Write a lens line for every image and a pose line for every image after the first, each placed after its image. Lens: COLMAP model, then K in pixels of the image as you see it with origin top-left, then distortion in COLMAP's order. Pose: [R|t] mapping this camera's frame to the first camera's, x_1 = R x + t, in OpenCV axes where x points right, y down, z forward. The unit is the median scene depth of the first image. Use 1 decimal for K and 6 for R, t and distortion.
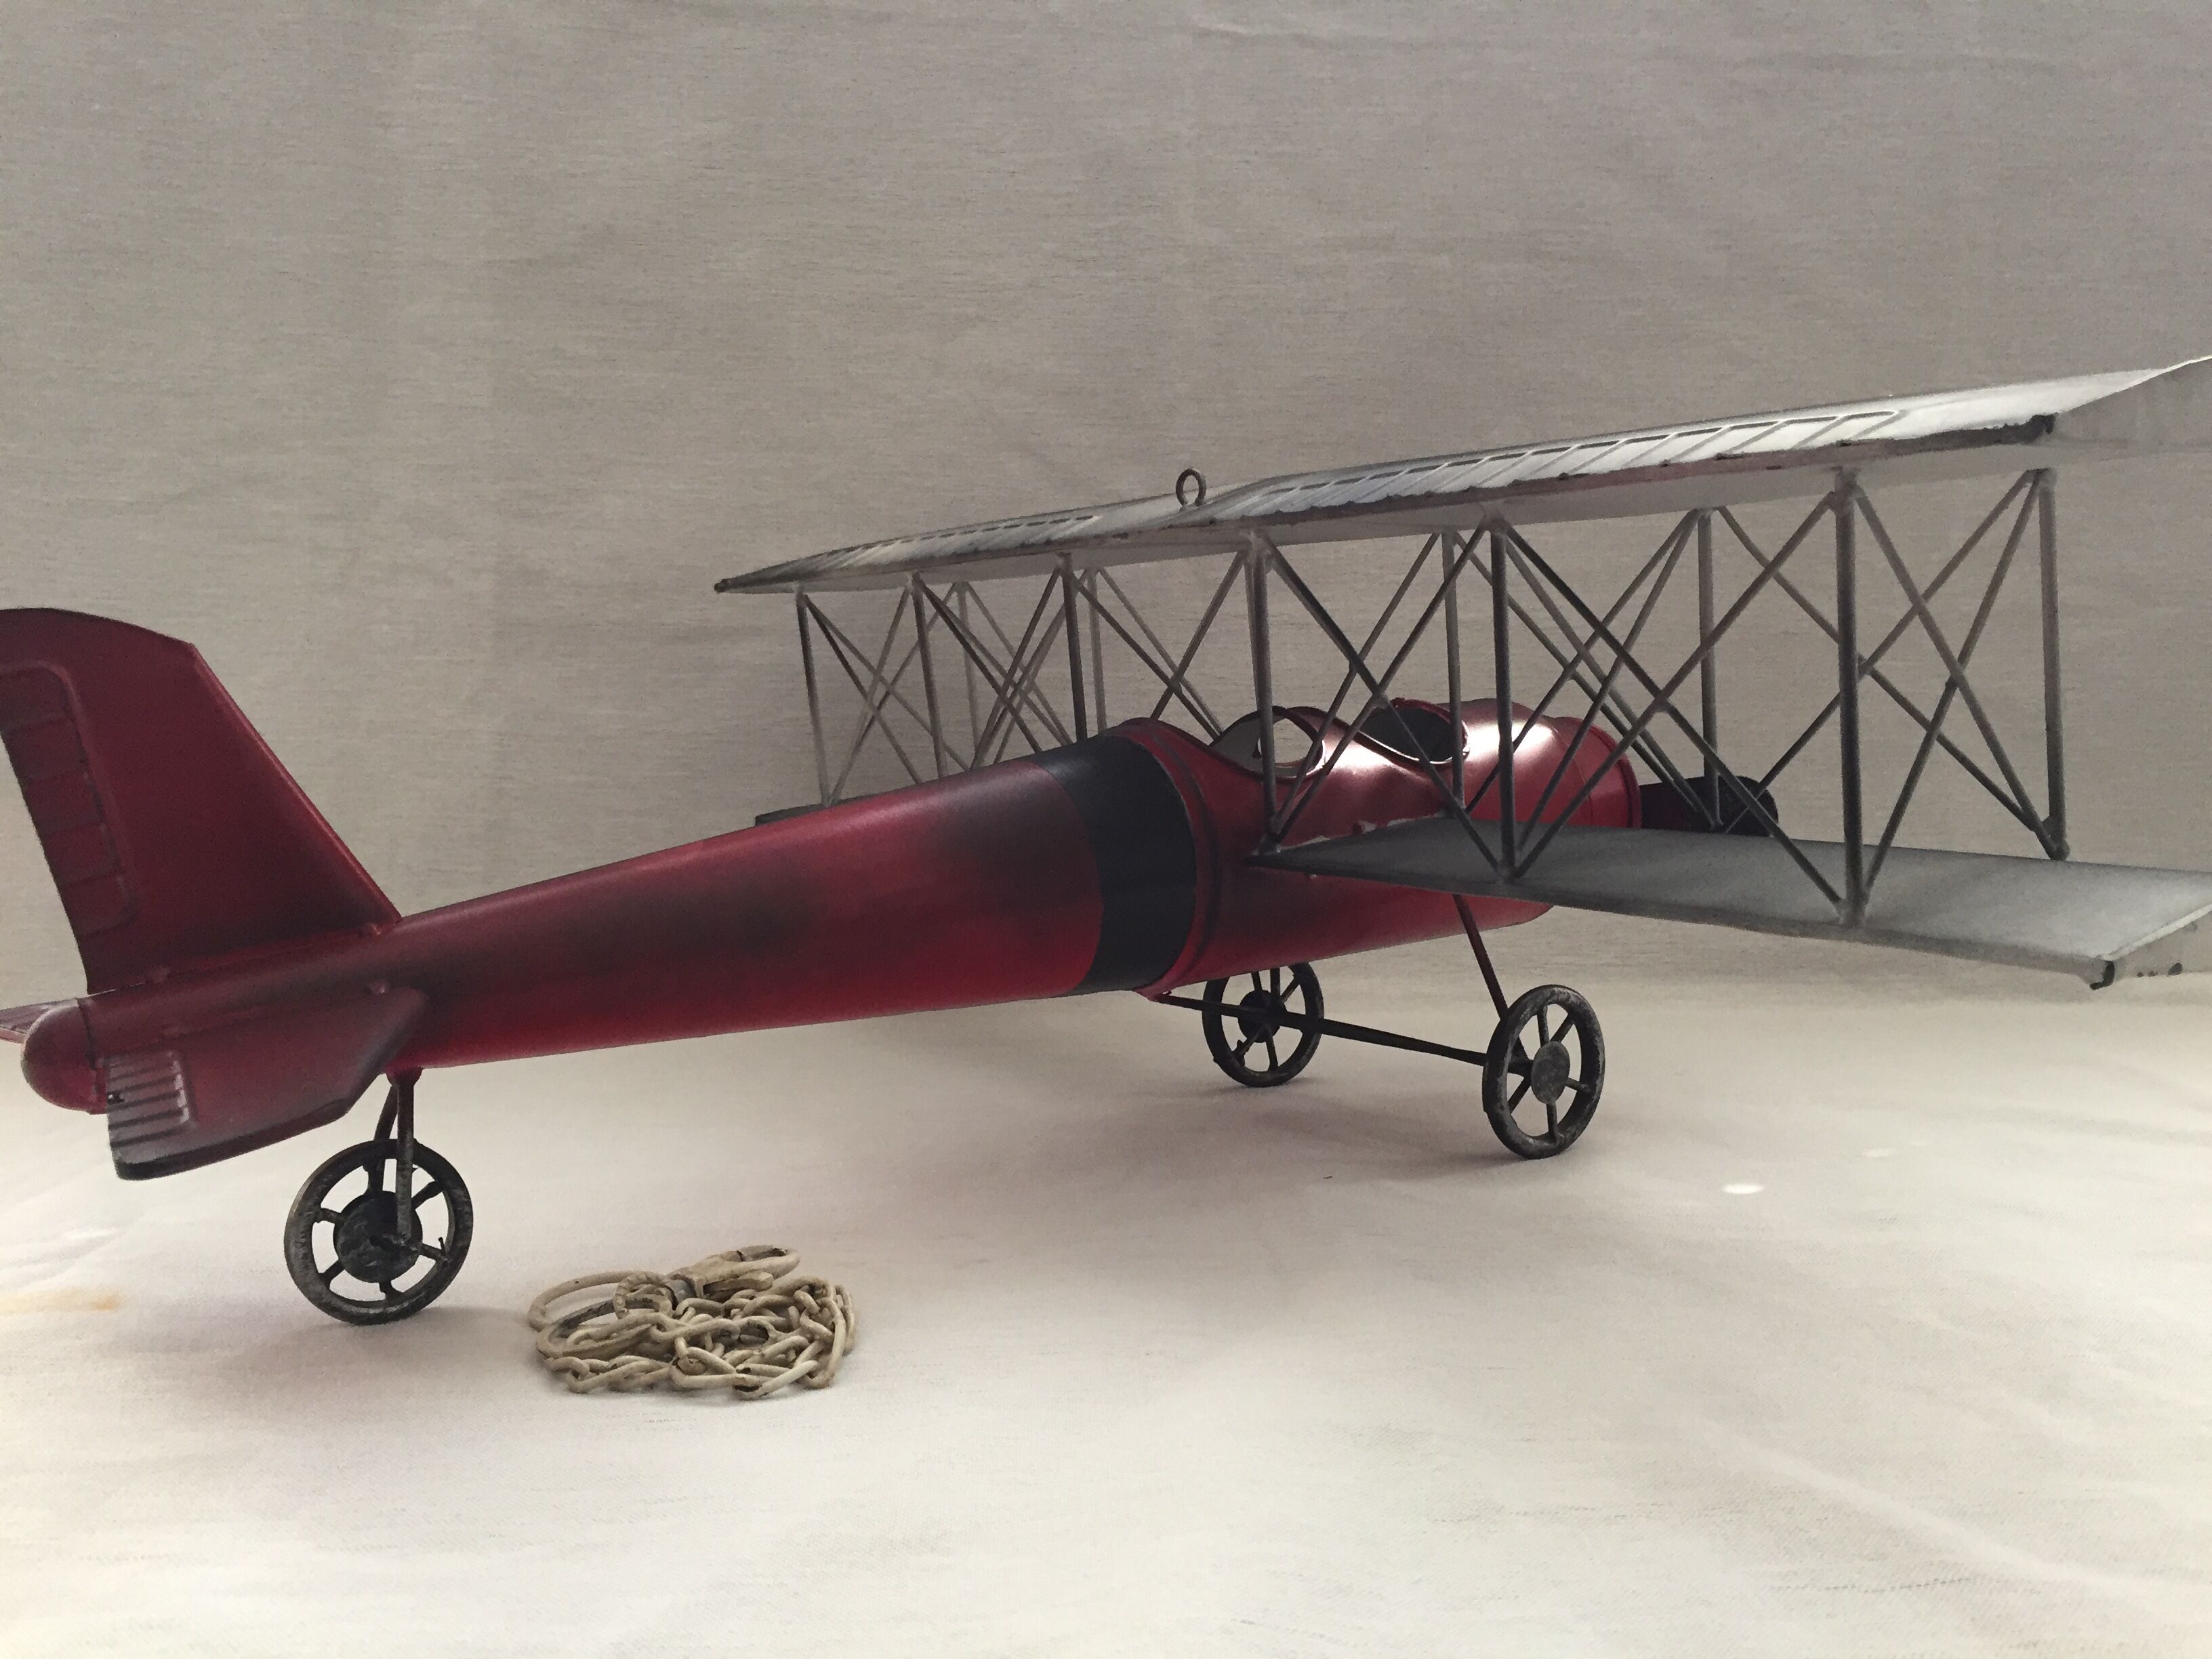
lens RADIAL K [[1919.8, 0, 1106.0], [0, 1919.8, 829.5], [0, 0, 1]] dist [0.084584, -0.125892]
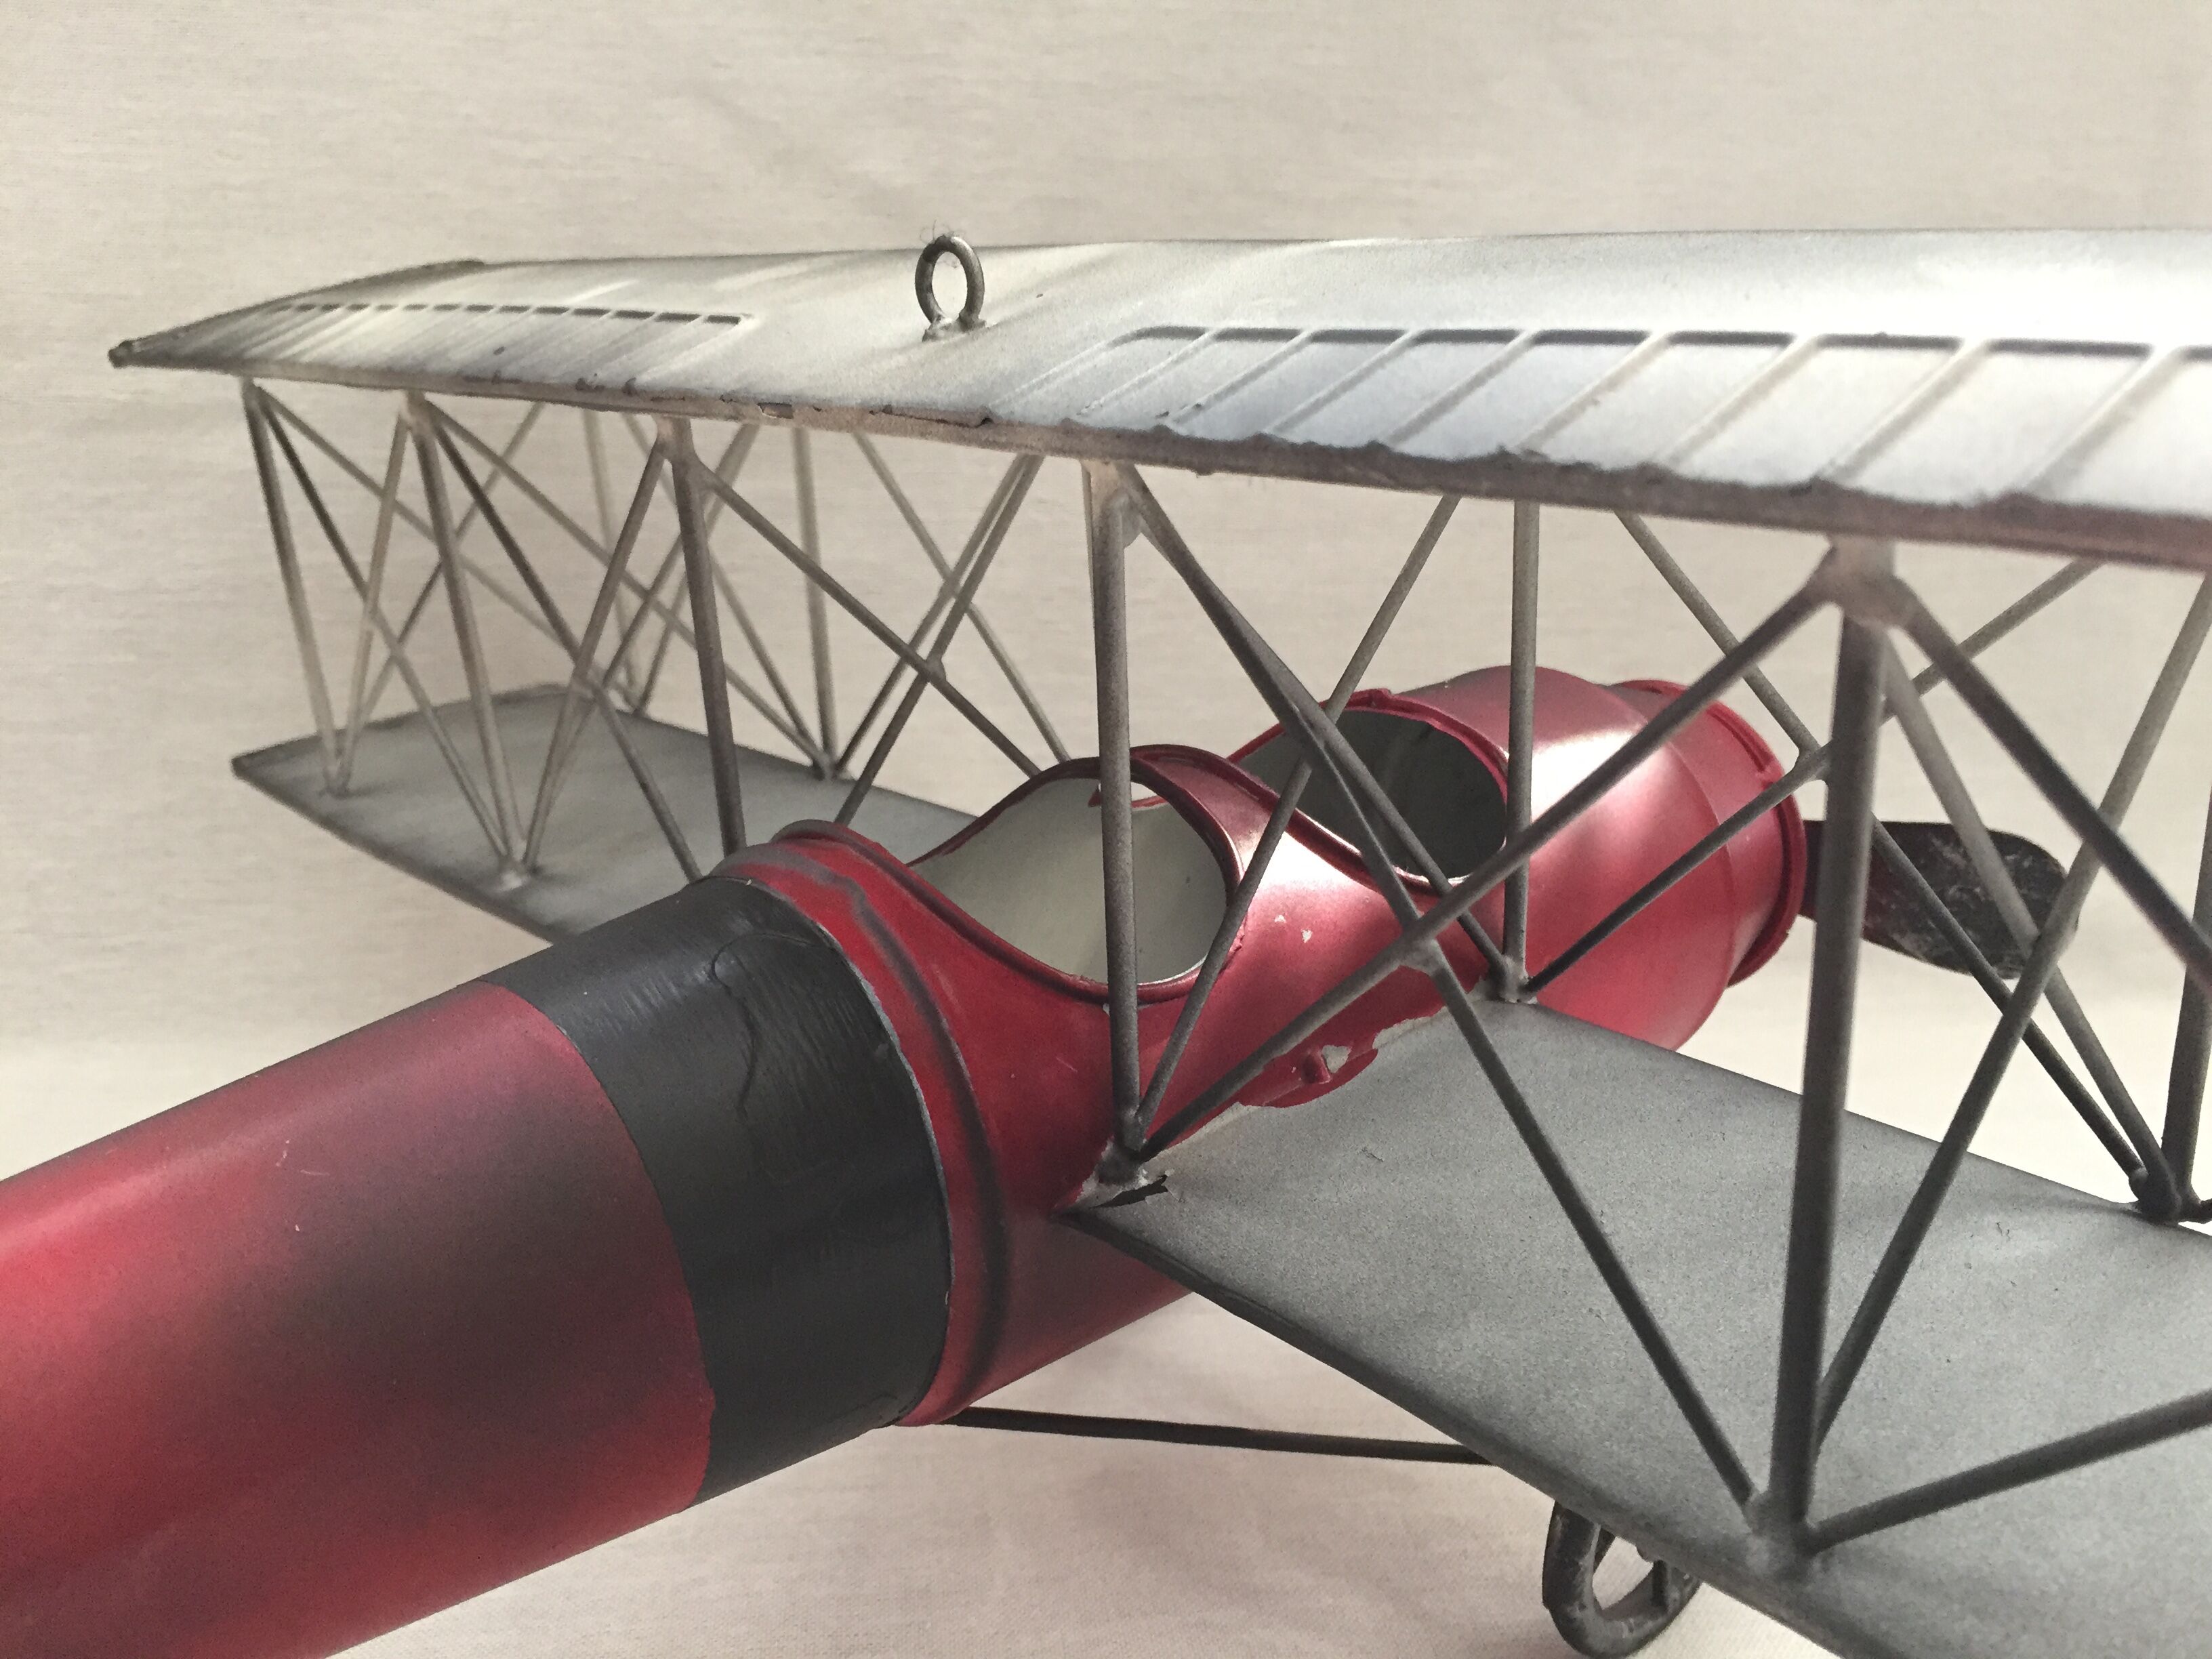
lens RADIAL K [[1919.8, 0, 1106.0], [0, 1919.8, 829.5], [0, 0, 1]] dist [0.084584, -0.125892]
pose [[0.996753, -0.002514, 0.080479, 0.042050], [-0.013644, 0.979785, 0.199587, -0.137927], [-0.079354, -0.200037, 0.976570, 0.527661]]
